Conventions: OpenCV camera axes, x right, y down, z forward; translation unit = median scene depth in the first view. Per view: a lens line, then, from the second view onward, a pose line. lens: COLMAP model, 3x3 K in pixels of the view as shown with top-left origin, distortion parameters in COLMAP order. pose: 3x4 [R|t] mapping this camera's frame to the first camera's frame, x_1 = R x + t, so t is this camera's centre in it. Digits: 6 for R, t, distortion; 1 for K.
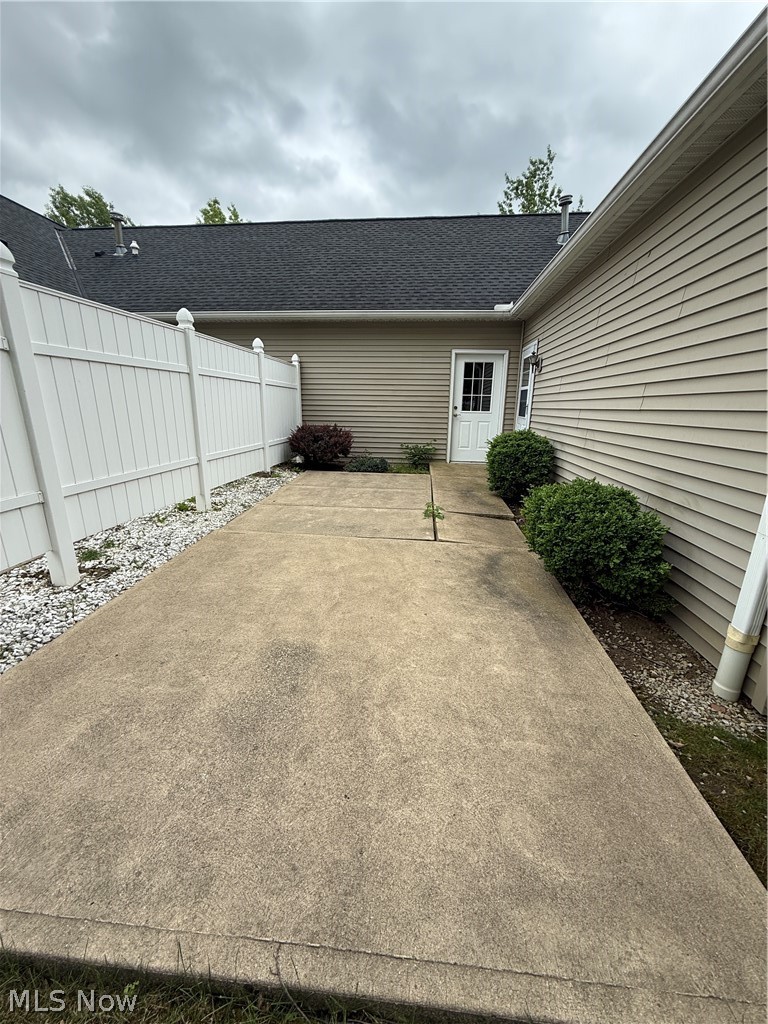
lens RADIAL K [[406.5, 0, 386.8], [0, 406.5, 508.1], [0, 0, 1]] dist [-0.001025, 0.001330]
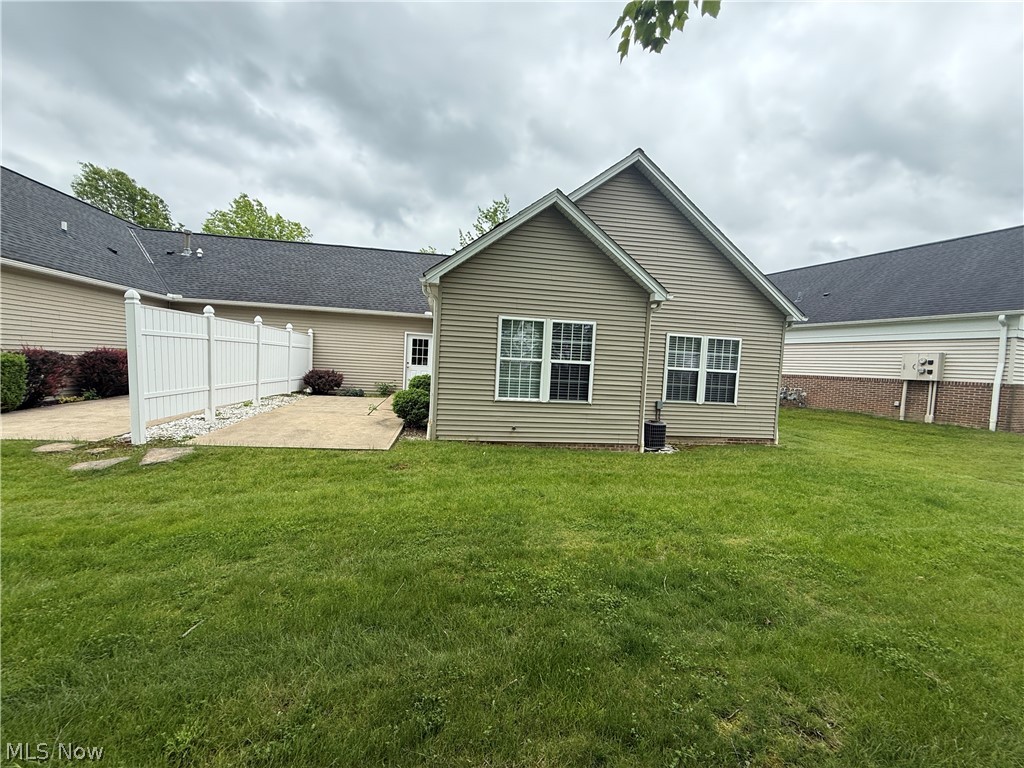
lens RADIAL K [[406.5, 0, 511.0], [0, 406.5, 382.2], [0, 0, 1]] dist [-0.001025, 0.001330]
pose [[0.968469, 0.023252, 0.248048, 0.179785], [0.024775, 0.981711, -0.188757, 0.192324], [-0.247900, 0.188951, 0.950181, -0.827608]]
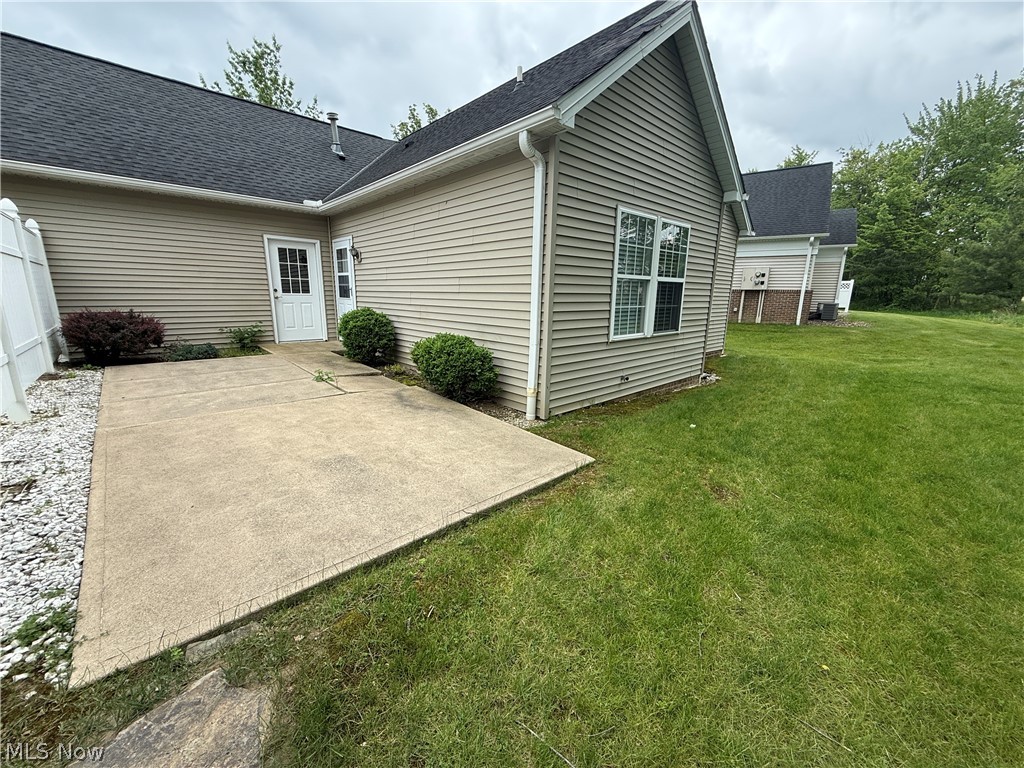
lens RADIAL K [[406.5, 0, 508.3], [0, 406.5, 381.3], [0, 0, 1]] dist [-0.001025, 0.001330]
pose [[0.668746, -0.162174, 0.725588, -0.242679], [0.176883, 0.982603, 0.056592, 0.031056], [-0.722143, 0.090499, 0.685798, -0.133241]]
